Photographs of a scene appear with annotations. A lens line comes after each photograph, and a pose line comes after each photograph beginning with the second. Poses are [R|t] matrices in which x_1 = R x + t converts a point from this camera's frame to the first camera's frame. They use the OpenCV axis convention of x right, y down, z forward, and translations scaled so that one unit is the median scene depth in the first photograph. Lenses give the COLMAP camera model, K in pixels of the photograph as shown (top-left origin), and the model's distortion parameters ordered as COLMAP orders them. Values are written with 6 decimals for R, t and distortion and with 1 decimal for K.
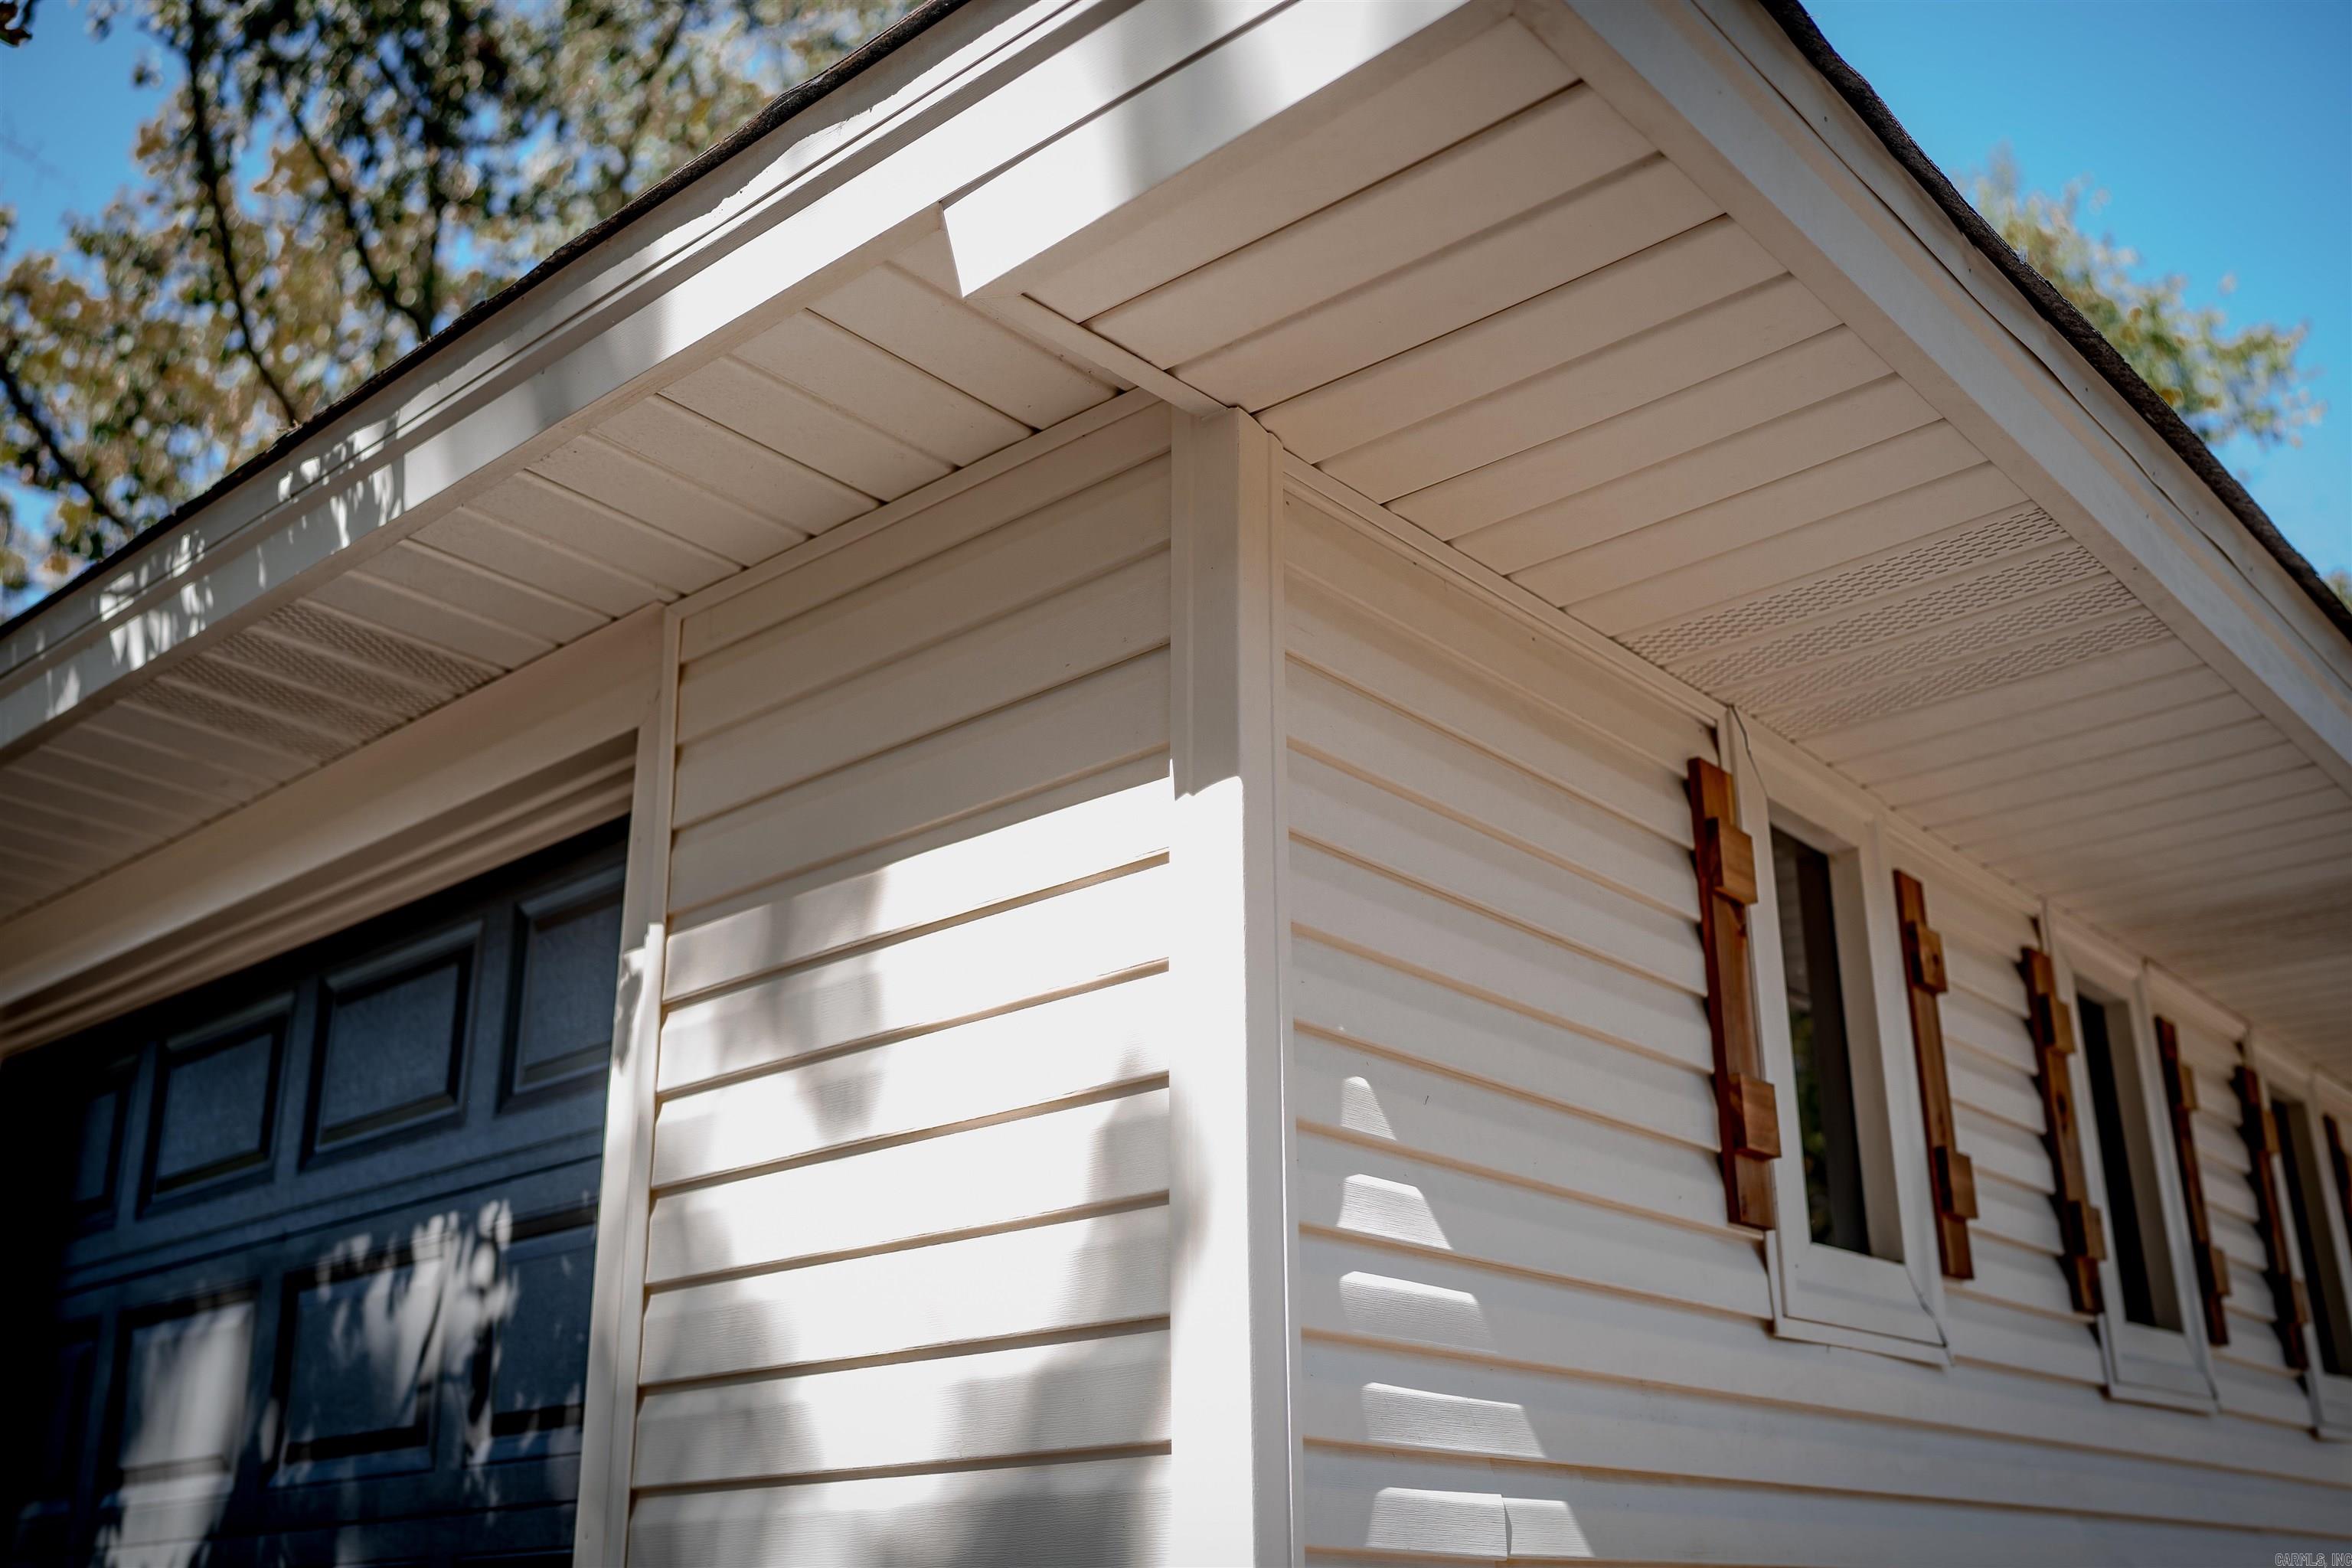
lens RADIAL K [[2339.4, 0, 1176.0], [0, 2339.4, 784.0], [0, 0, 1]] dist [-0.001458, -0.000504]
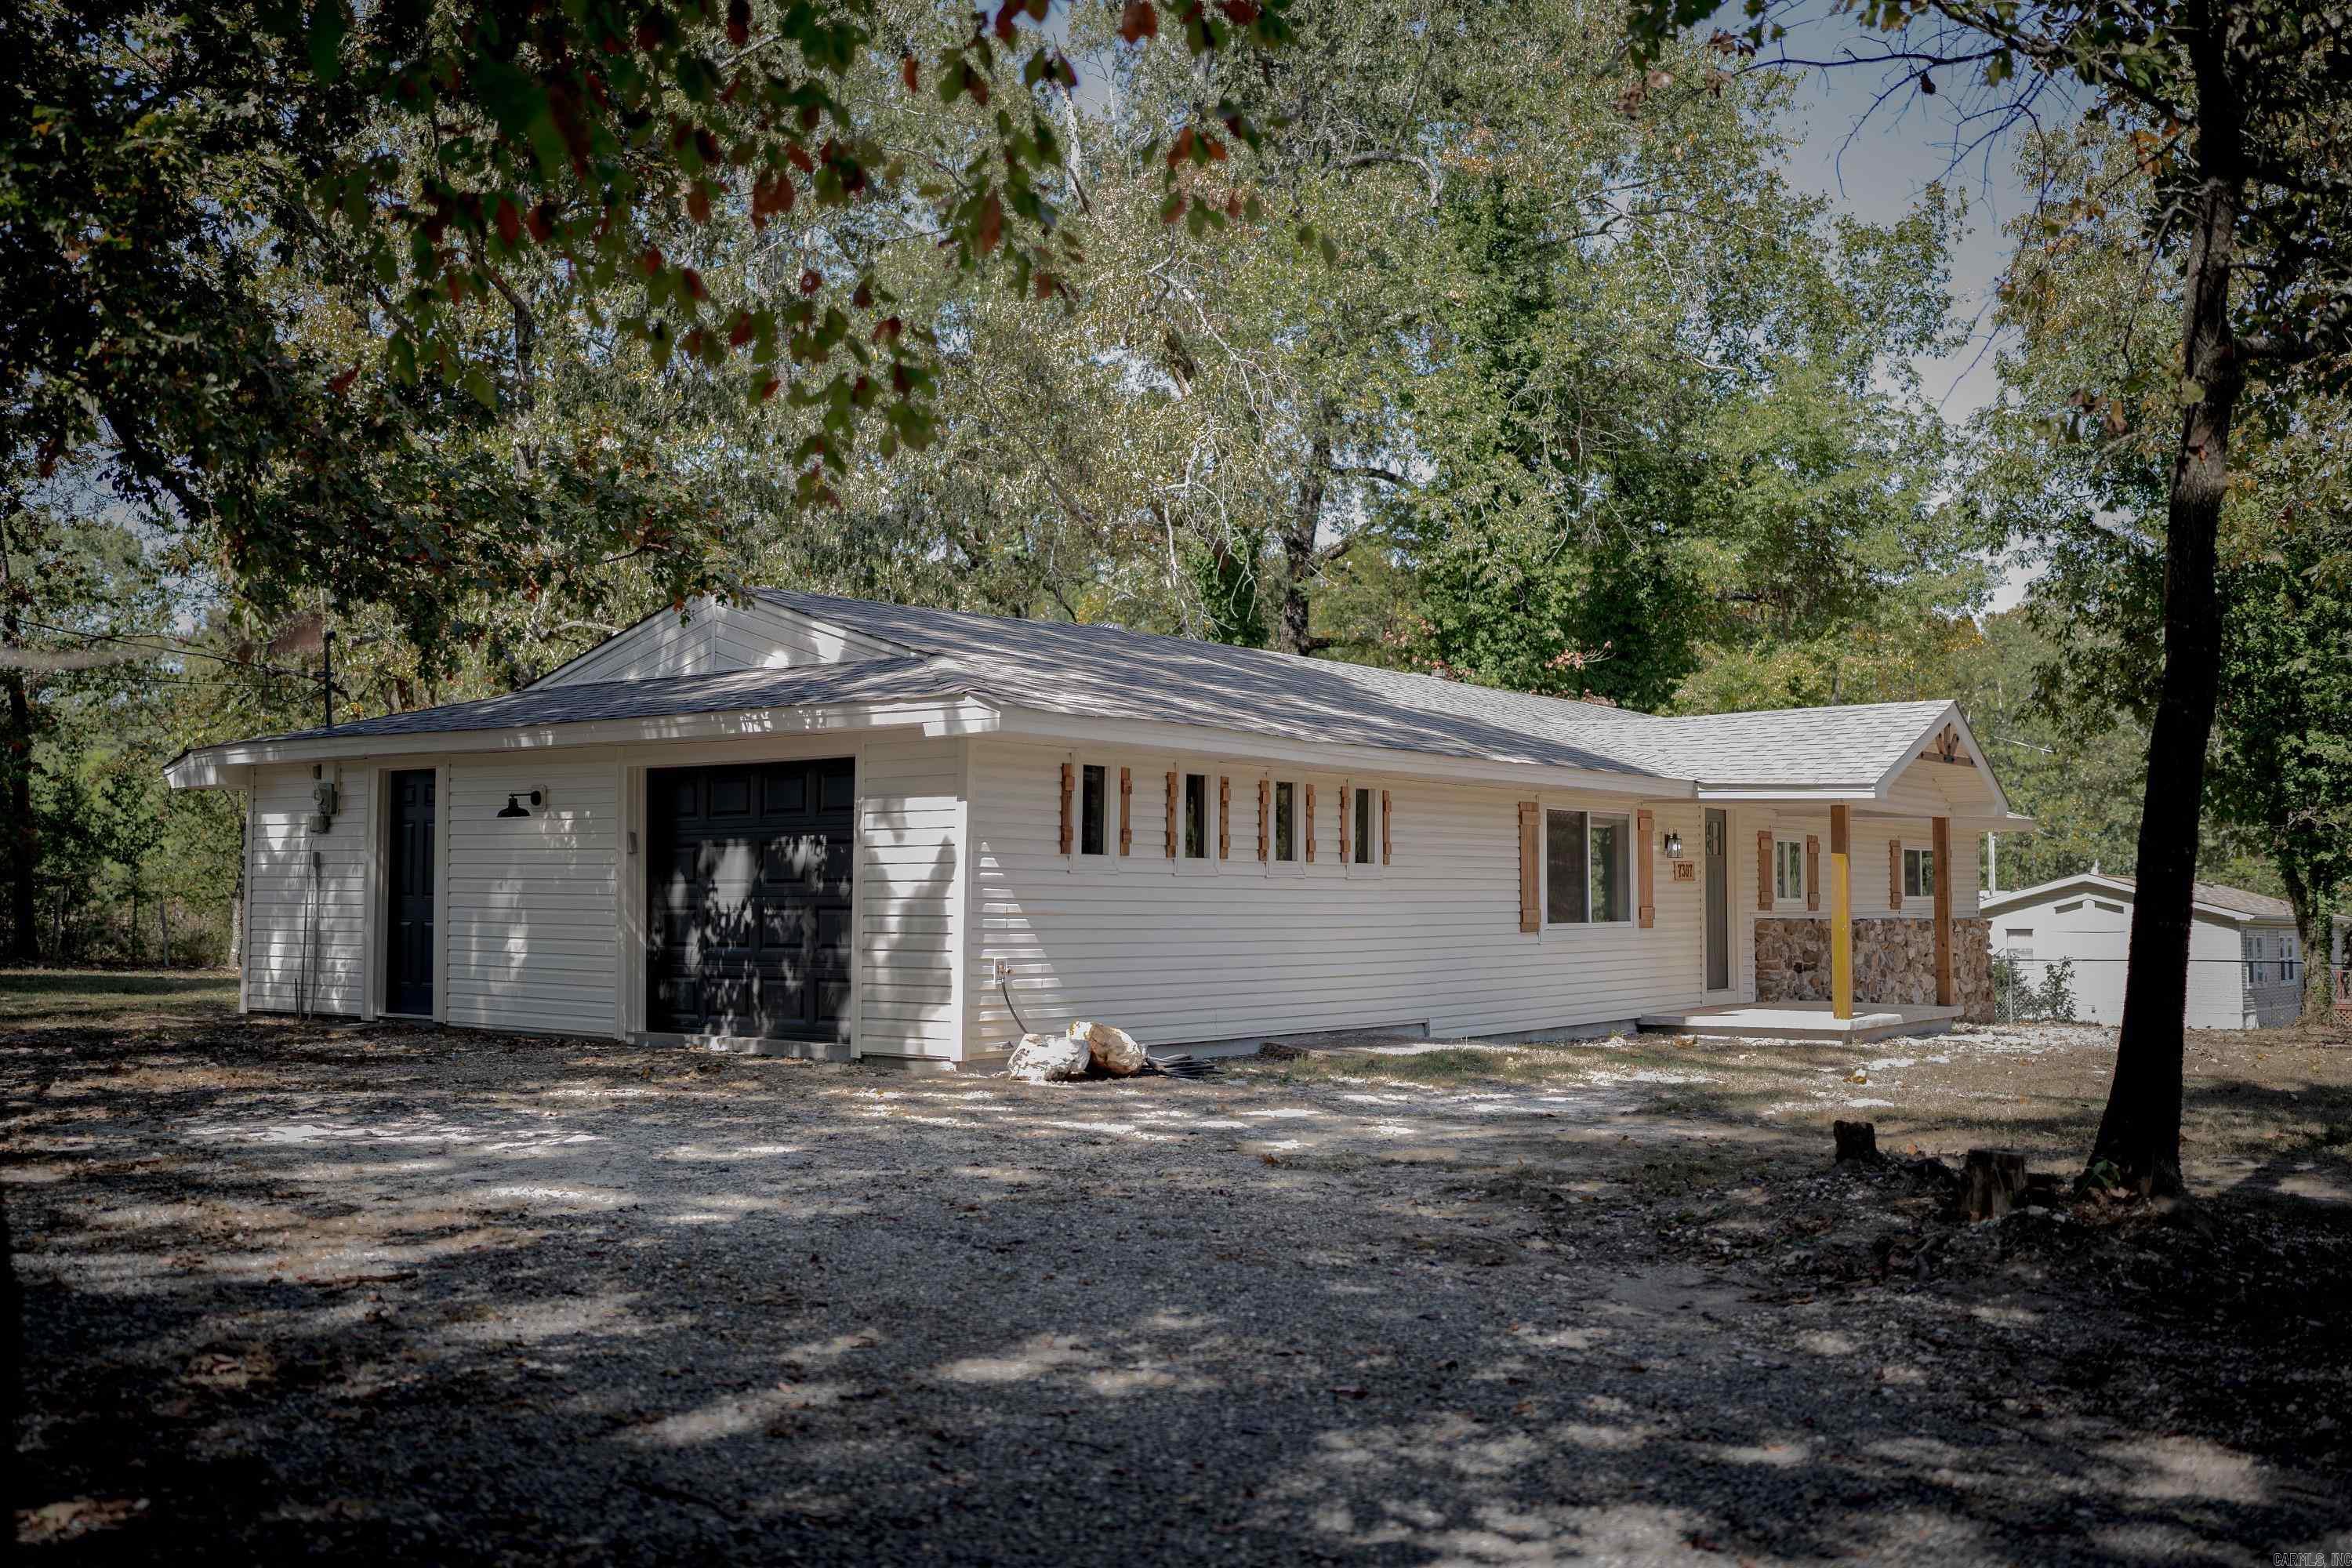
lens RADIAL K [[2339.4, 0, 1176.0], [0, 2339.4, 784.0], [0, 0, 1]] dist [-0.001458, -0.000504]
pose [[0.998371, 0.026327, 0.050621, 0.241481], [-0.040350, 0.953044, 0.300130, -1.728747], [-0.040343, -0.301684, 0.952554, -4.435772]]
